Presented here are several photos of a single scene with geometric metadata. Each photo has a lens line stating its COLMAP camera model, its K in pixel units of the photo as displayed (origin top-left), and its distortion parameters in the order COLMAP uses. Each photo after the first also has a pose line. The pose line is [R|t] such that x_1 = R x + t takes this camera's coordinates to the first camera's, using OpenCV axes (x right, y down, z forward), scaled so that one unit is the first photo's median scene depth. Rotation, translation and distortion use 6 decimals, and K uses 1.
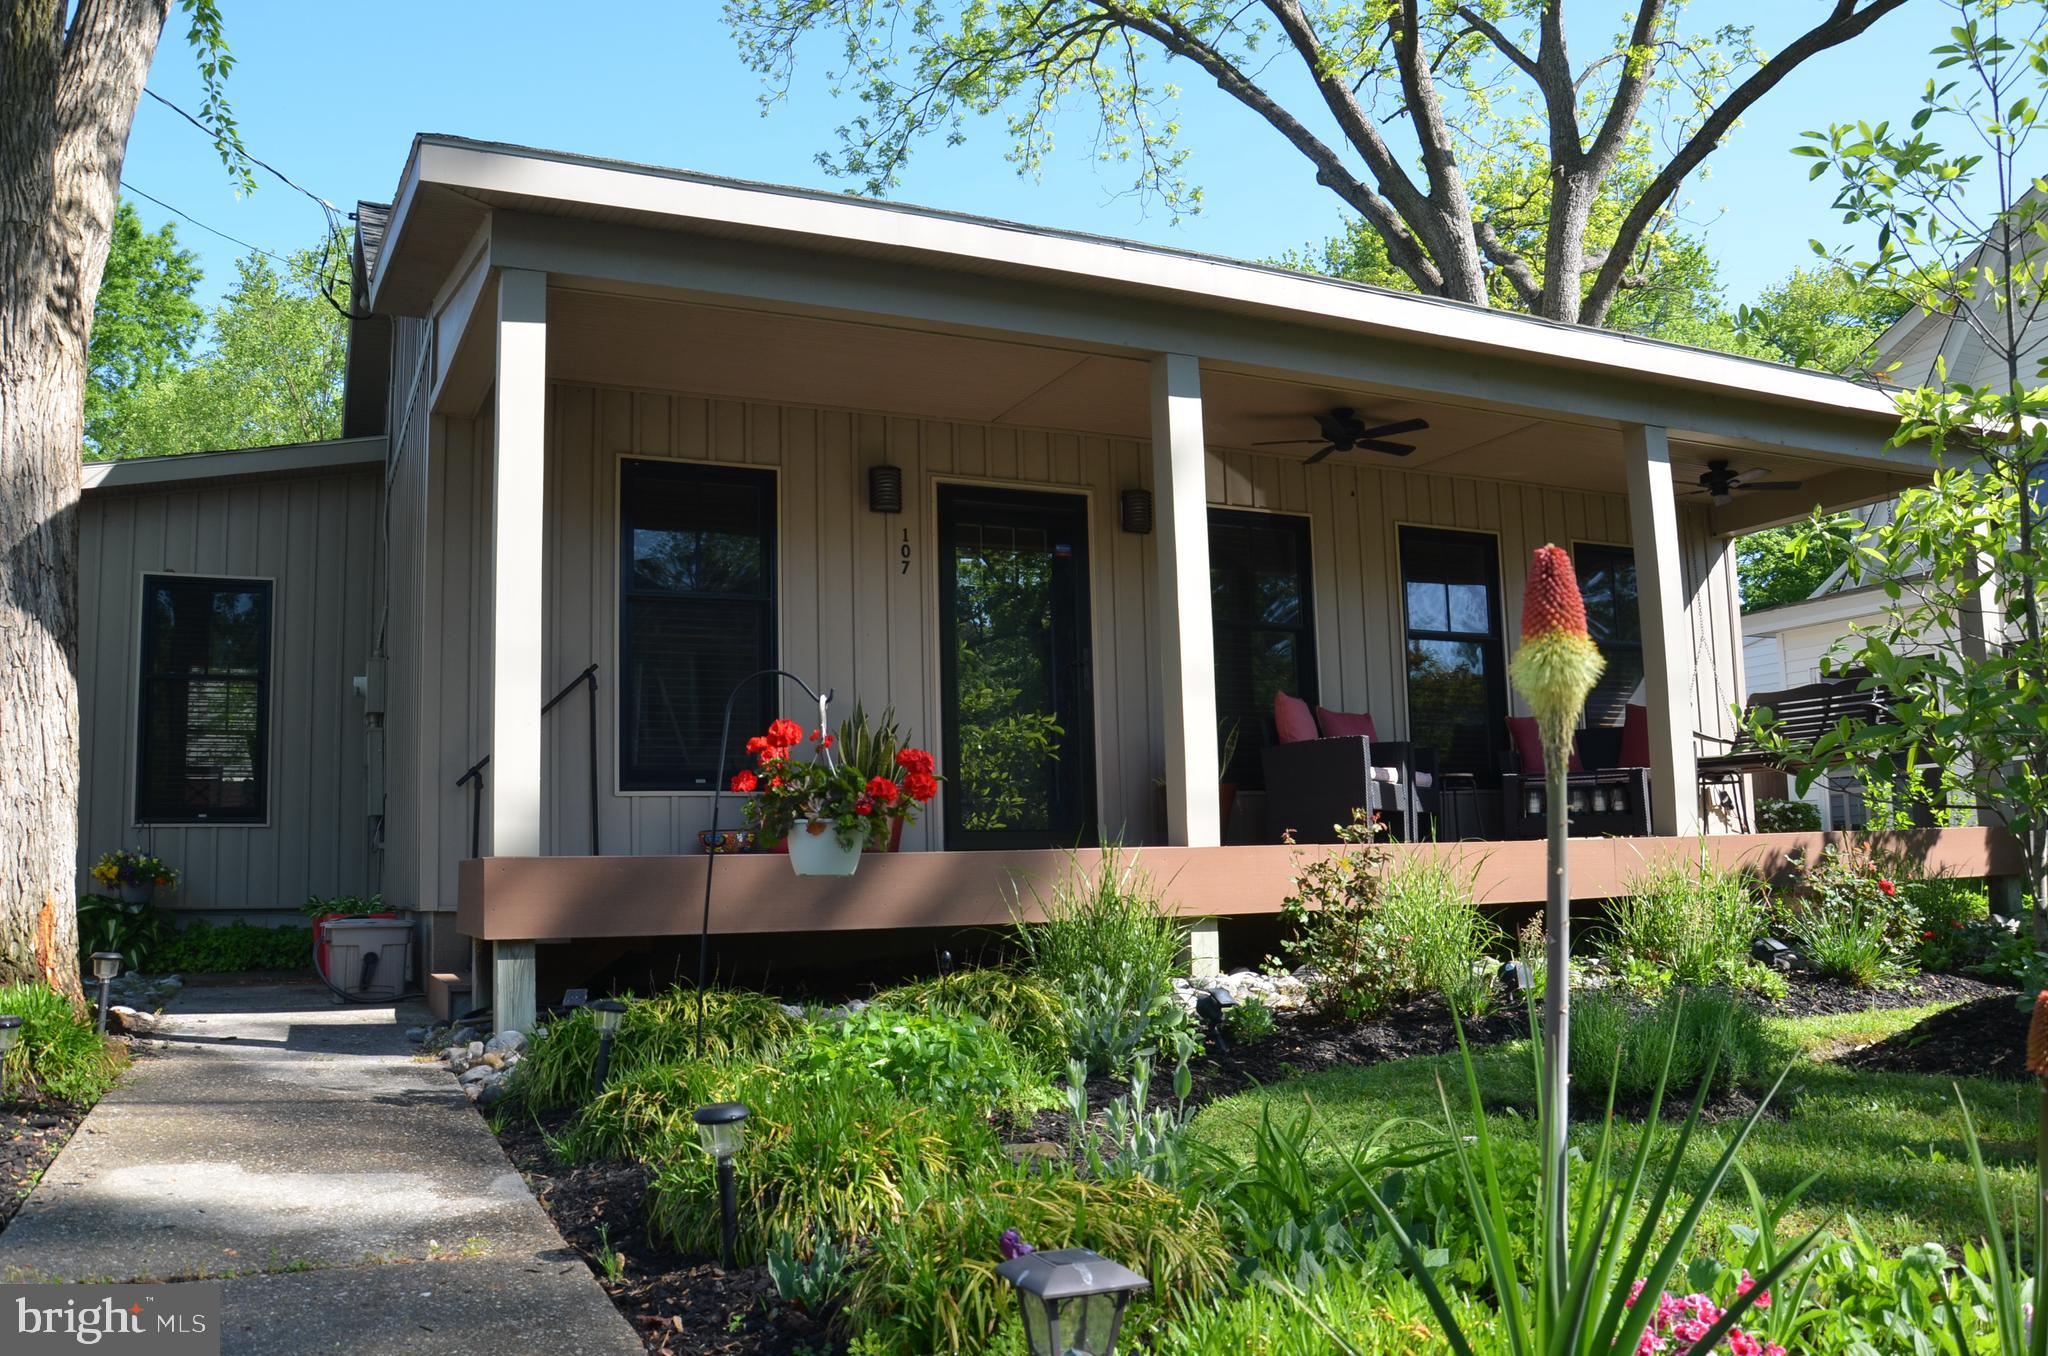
lens RADIAL K [[1600.4, 0, 1026.5], [0, 1600.4, 709.8], [0, 0, 1]] dist [-0.154002, 0.125460]
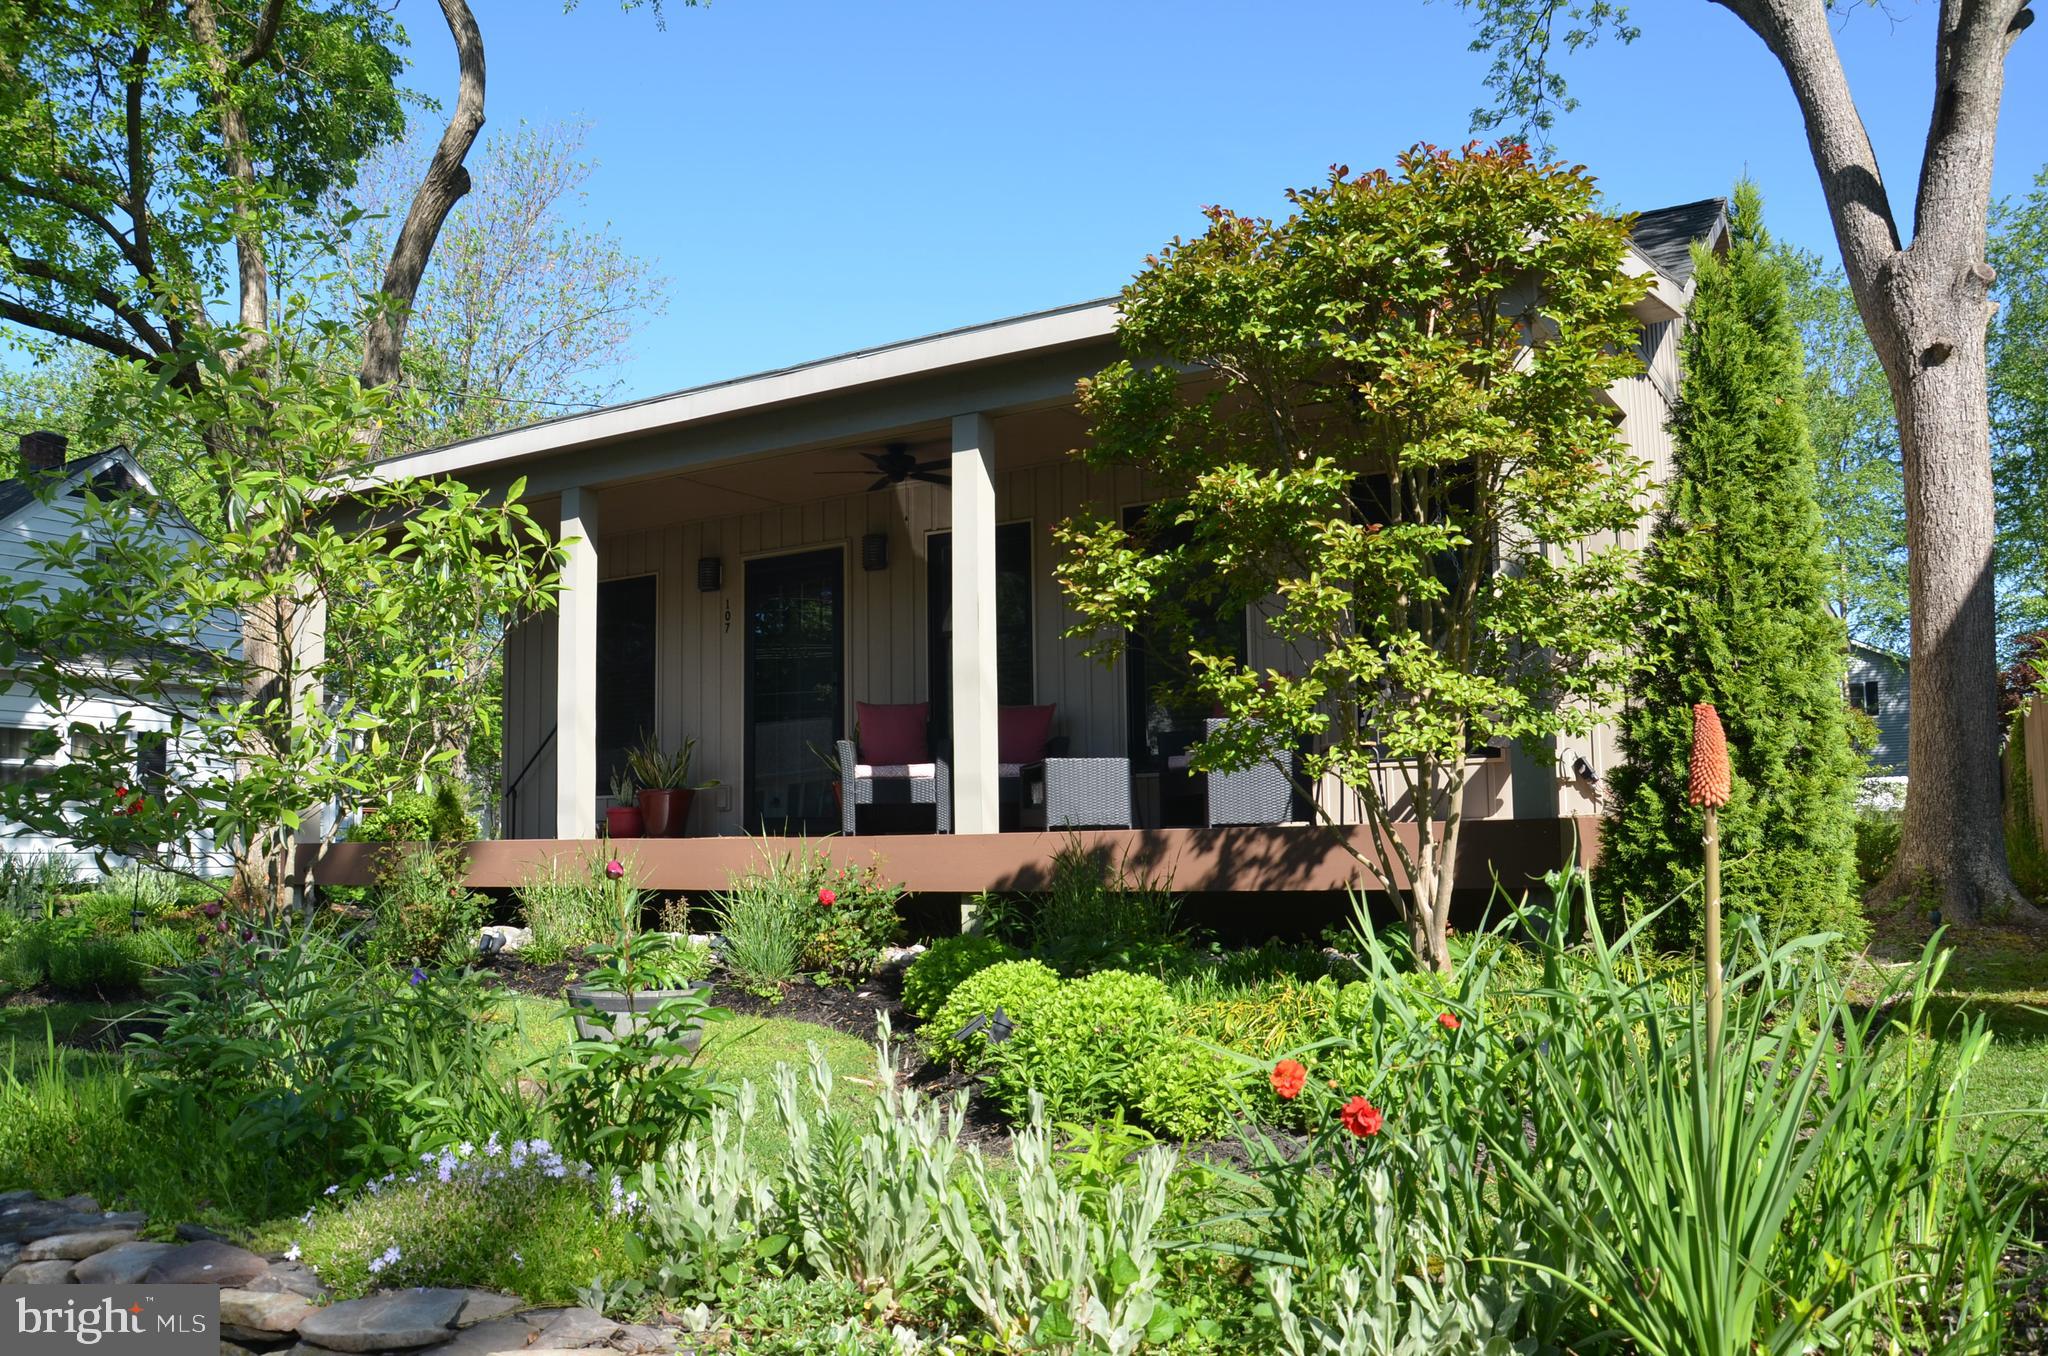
lens RADIAL K [[1600.4, 0, 1026.5], [0, 1600.4, 709.8], [0, 0, 1]] dist [-0.154002, 0.125460]
pose [[0.536793, -0.056912, -0.841792, 1.271363], [0.082726, 0.996465, -0.014617, 0.022851], [0.839649, -0.061792, 0.539603, 0.501600]]
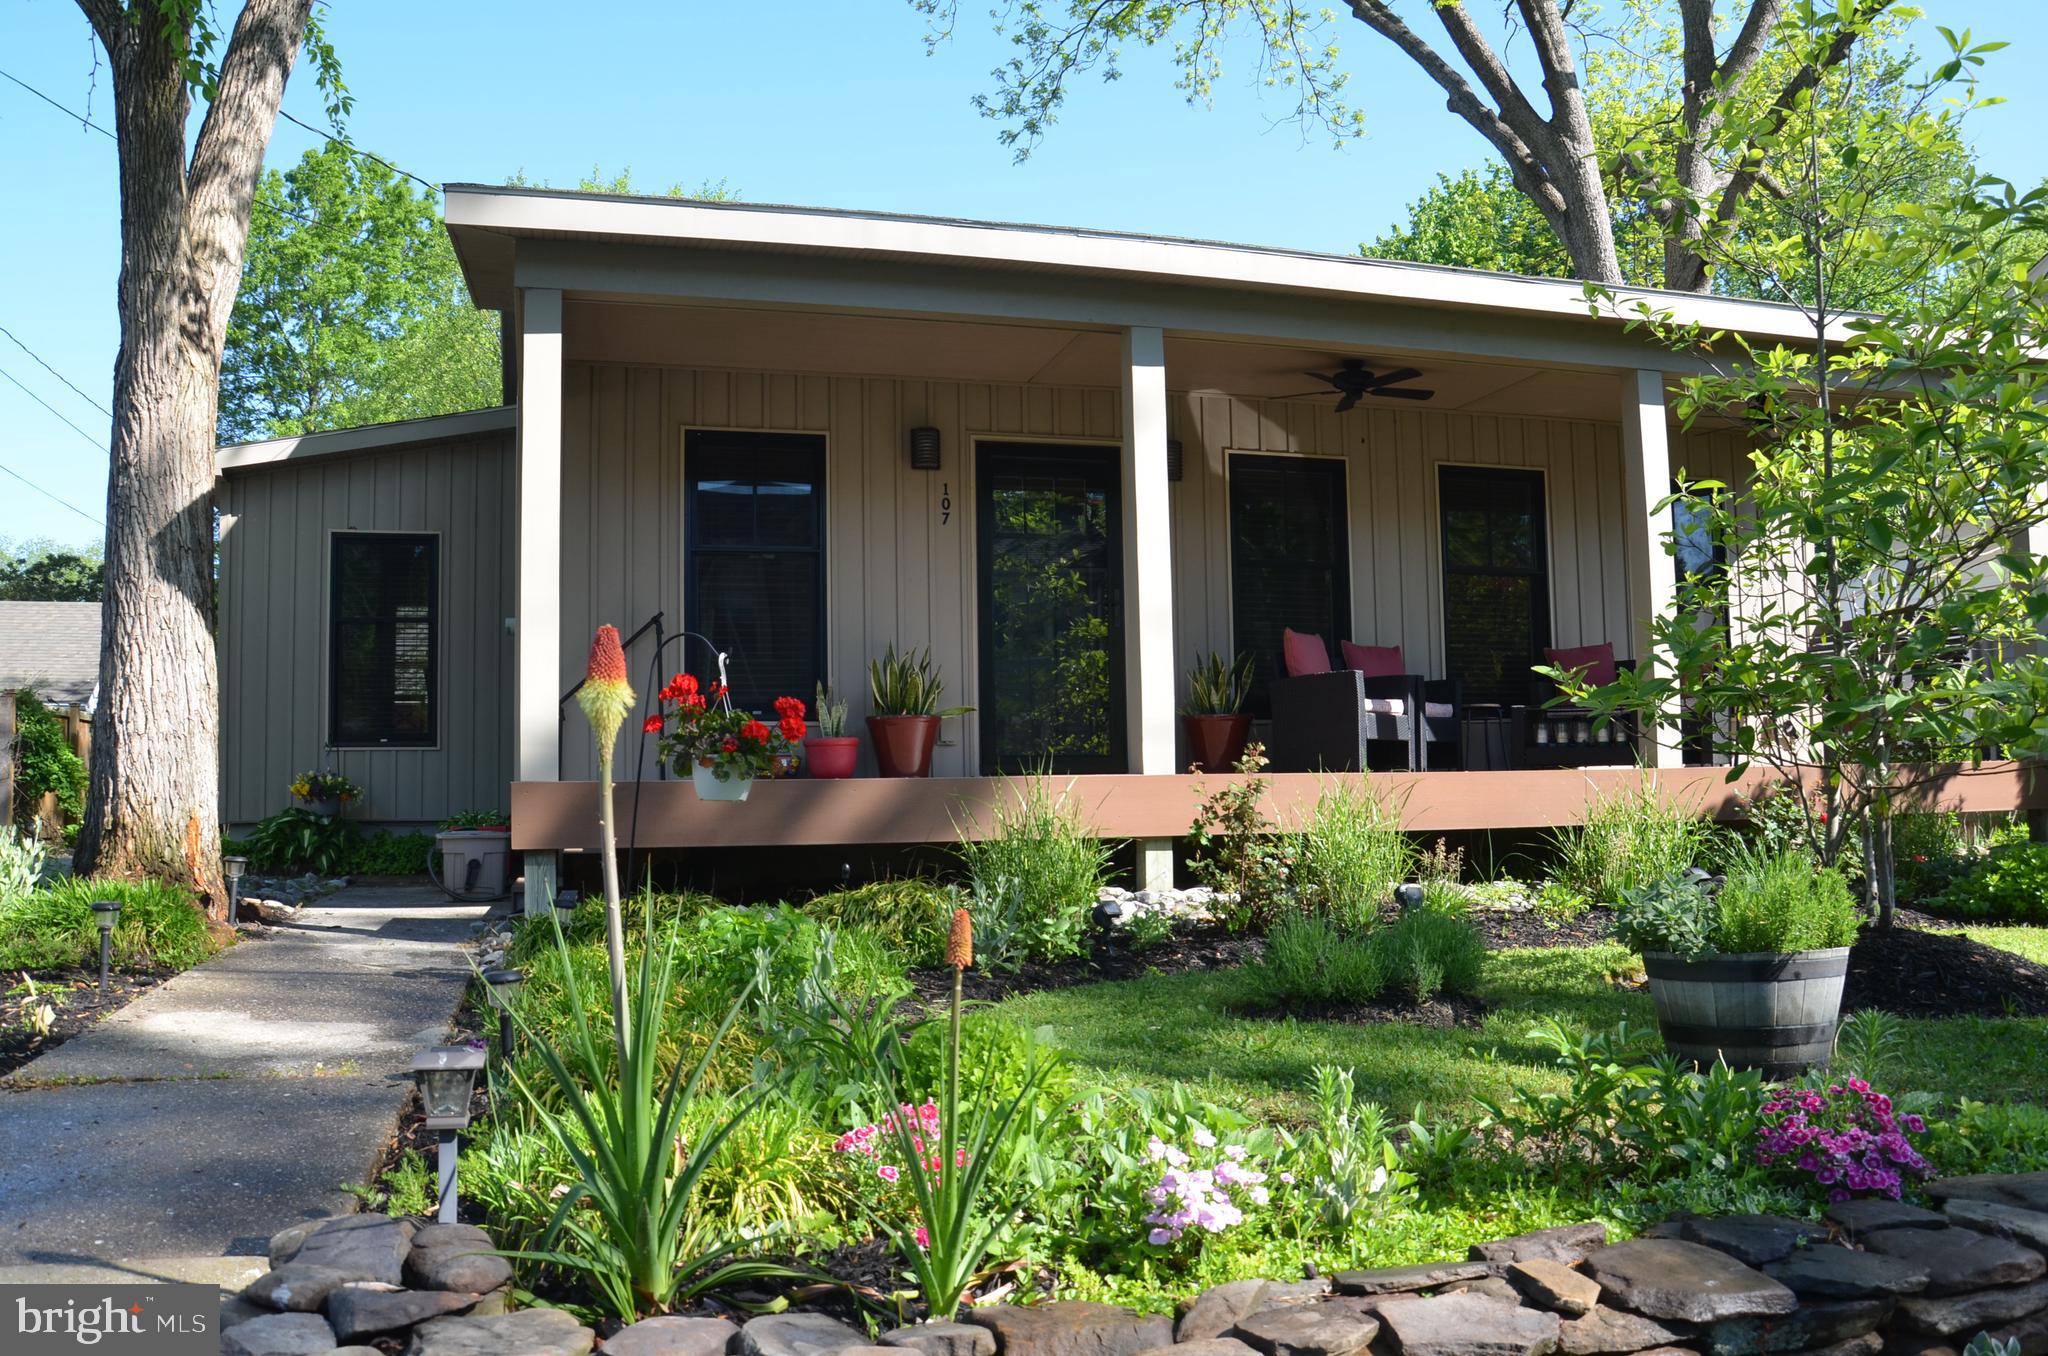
lens RADIAL K [[1600.4, 0, 1026.5], [0, 1600.4, 709.8], [0, 0, 1]] dist [-0.154002, 0.125460]
pose [[0.986515, 0.000712, -0.163671, 0.169463], [0.008127, 0.998544, 0.053324, -0.016332], [0.163470, -0.053935, 0.985073, -0.092391]]
